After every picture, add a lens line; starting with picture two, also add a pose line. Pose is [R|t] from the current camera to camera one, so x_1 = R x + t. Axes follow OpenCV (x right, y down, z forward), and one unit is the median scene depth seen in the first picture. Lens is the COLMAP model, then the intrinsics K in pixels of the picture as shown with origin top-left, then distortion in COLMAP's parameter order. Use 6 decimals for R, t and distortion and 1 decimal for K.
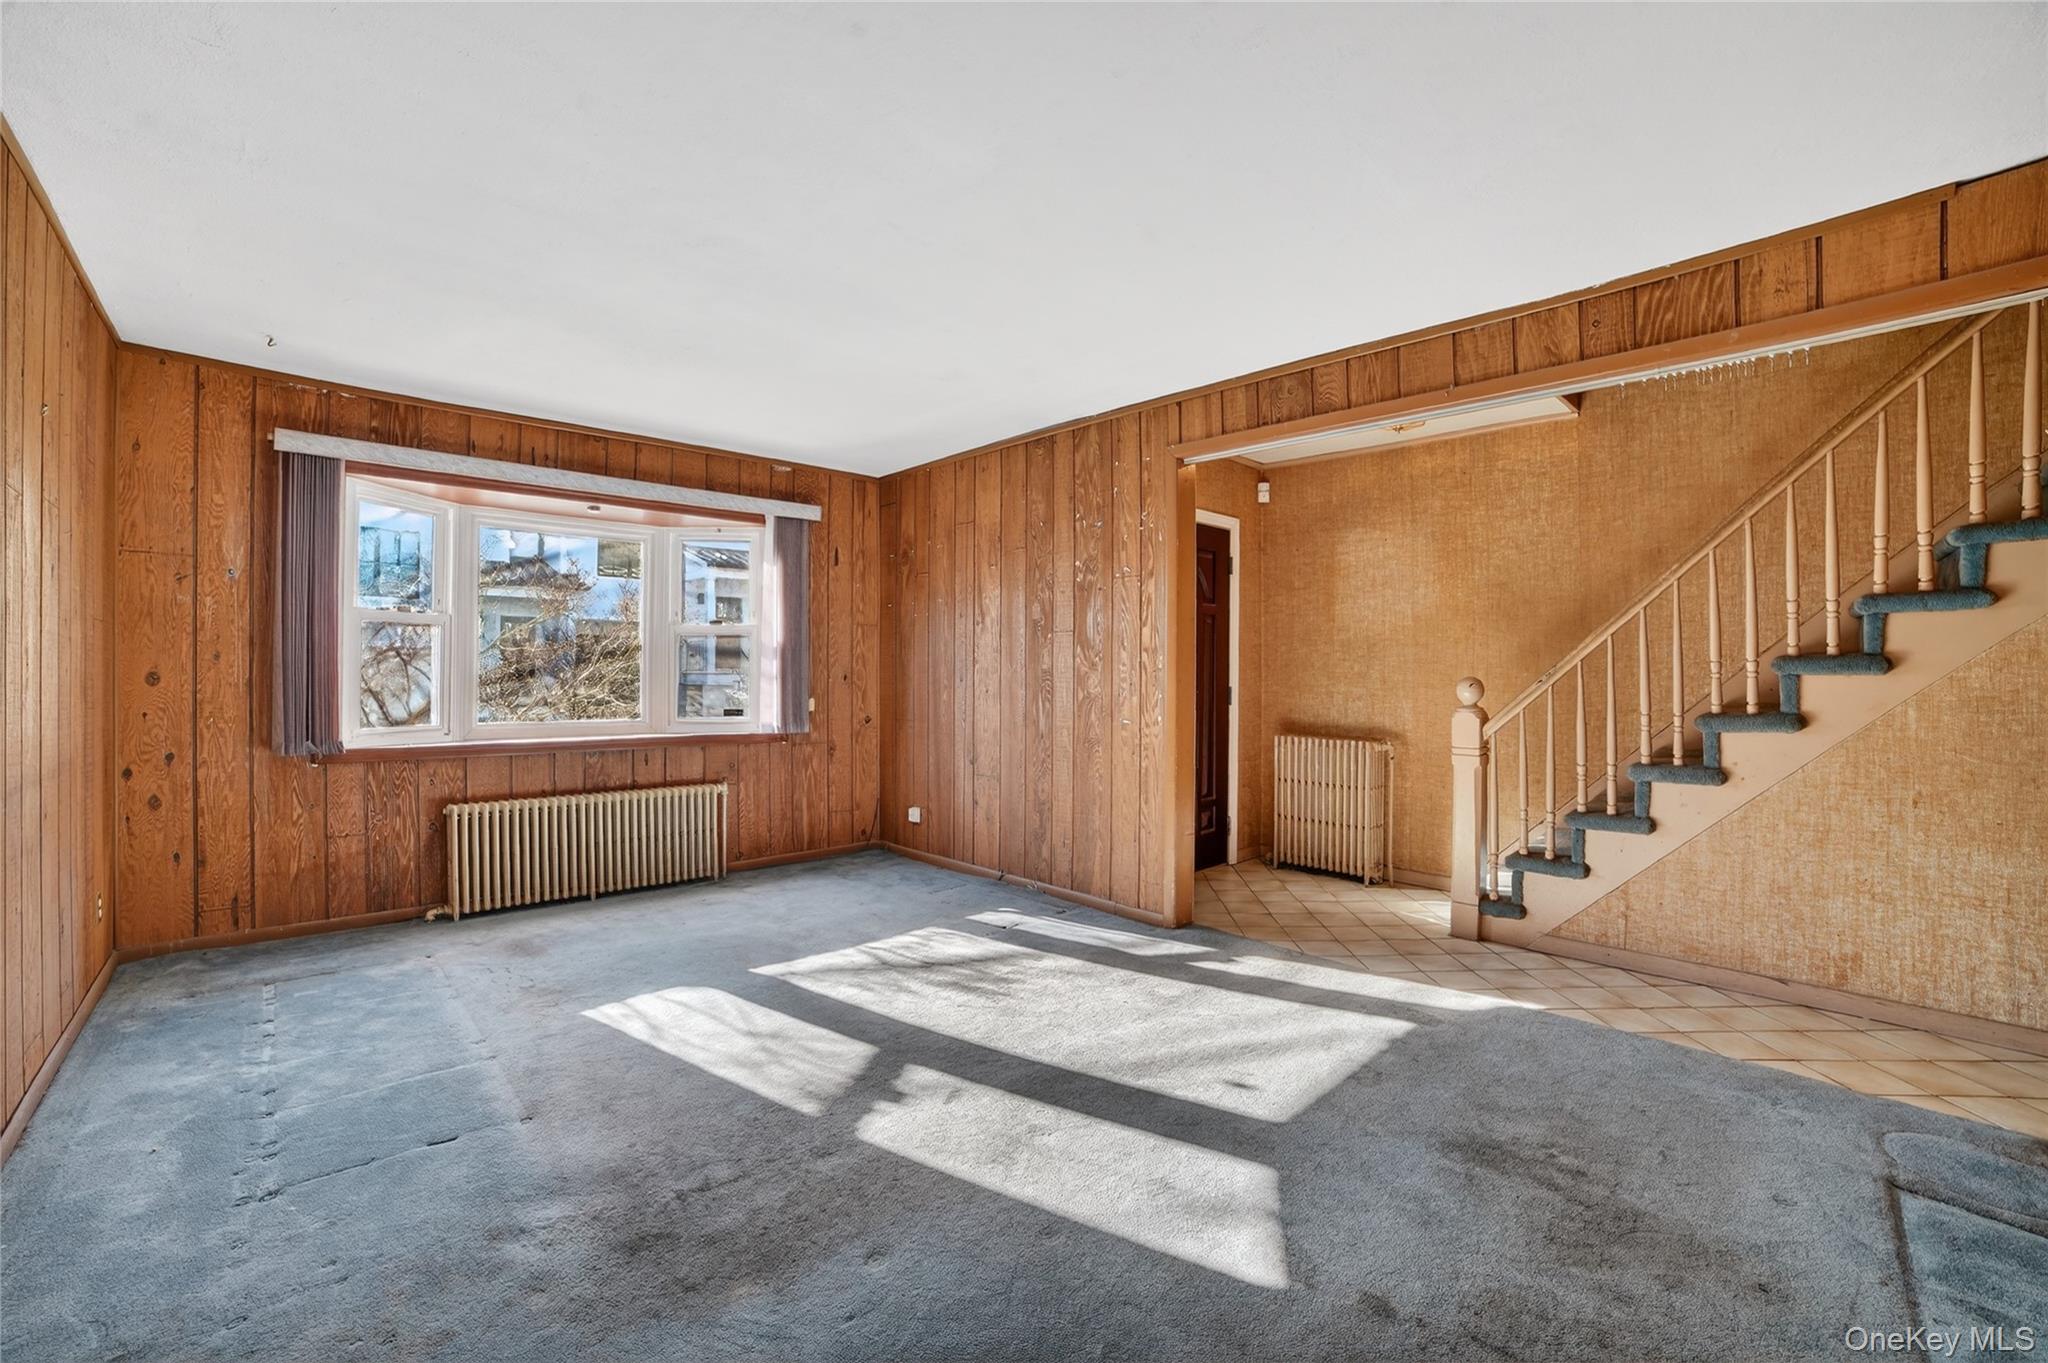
lens RADIAL K [[858.9, 0, 1006.0], [0, 858.9, 689.0], [0, 0, 1]] dist [-0.030553, -0.001256]
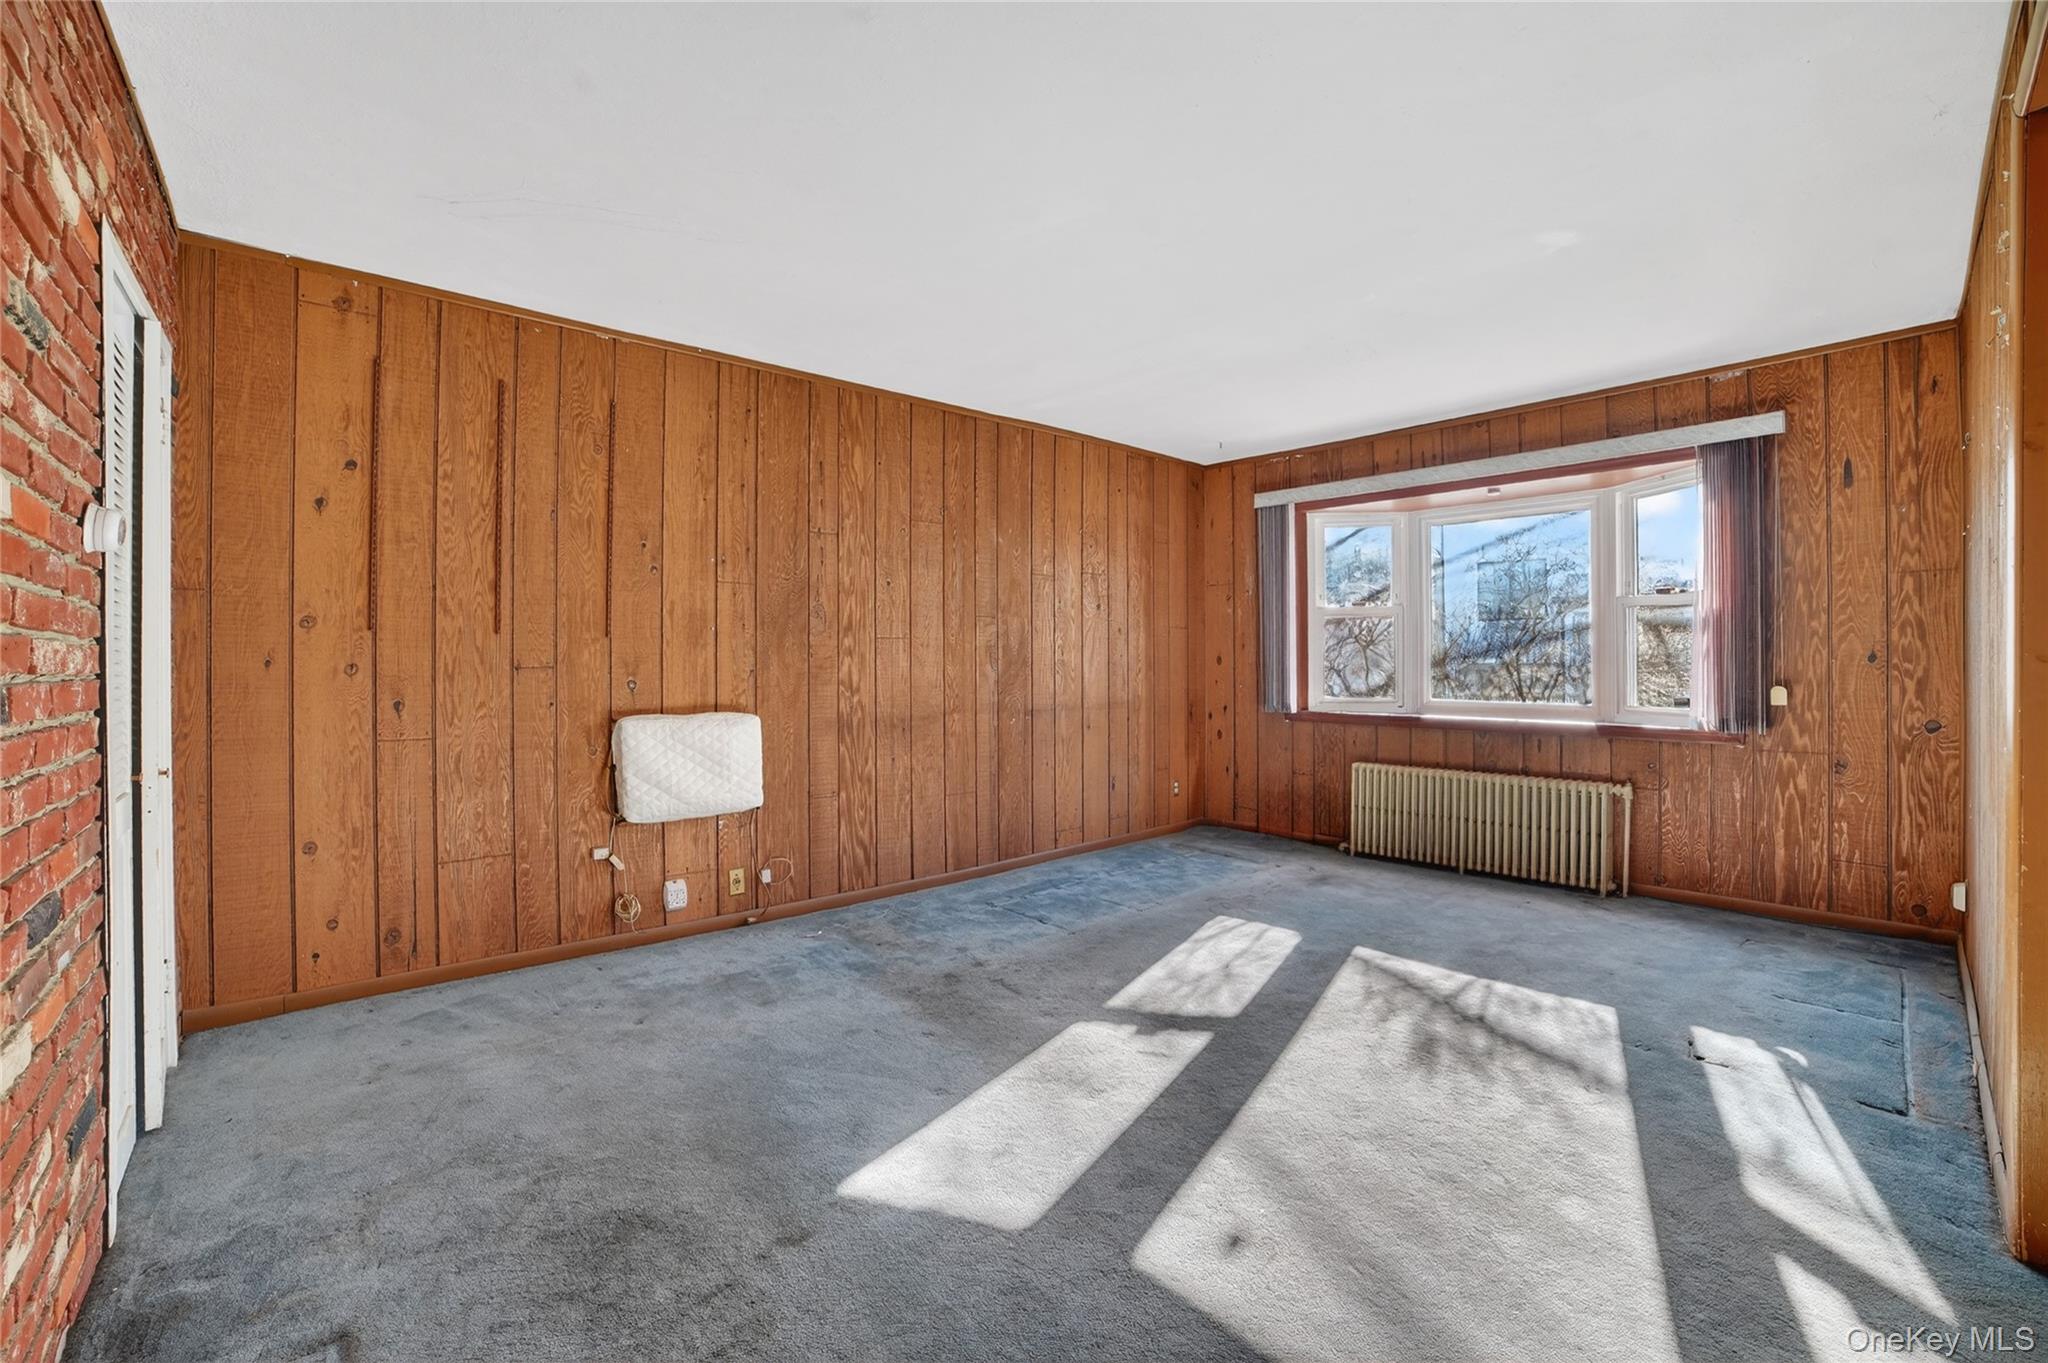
lens RADIAL K [[858.9, 0, 1017.5], [0, 858.9, 665.7], [0, 0, 1]] dist [-0.030553, -0.001256]
pose [[0.013961, 0.003995, -0.999895, 0.583861], [-0.012943, 0.999909, 0.003815, -0.001922], [0.999819, 0.012889, 0.014012, 0.480989]]
